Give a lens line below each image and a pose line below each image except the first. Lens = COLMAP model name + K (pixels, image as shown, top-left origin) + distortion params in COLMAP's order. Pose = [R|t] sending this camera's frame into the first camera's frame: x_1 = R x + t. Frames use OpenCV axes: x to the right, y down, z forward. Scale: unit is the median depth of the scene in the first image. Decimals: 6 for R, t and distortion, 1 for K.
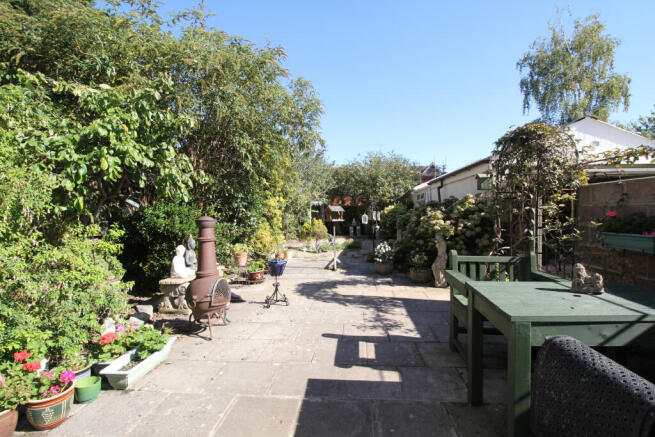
lens RADIAL K [[303.5, 0, 326.2], [0, 303.5, 214.9], [0, 0, 1]] dist [-0.020206, -0.000057]
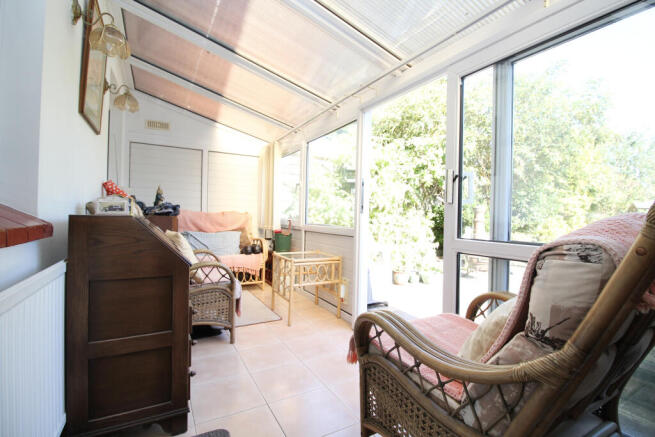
lens RADIAL K [[303.5, 0, 327.5], [0, 303.5, 216.4], [0, 0, 1]] dist [-0.020206, -0.000057]
pose [[0.560178, 0.021451, -0.828094, 0.550278], [-0.033745, 0.999426, 0.003062, 0.097060], [0.827684, 0.026229, 0.560580, -0.643093]]
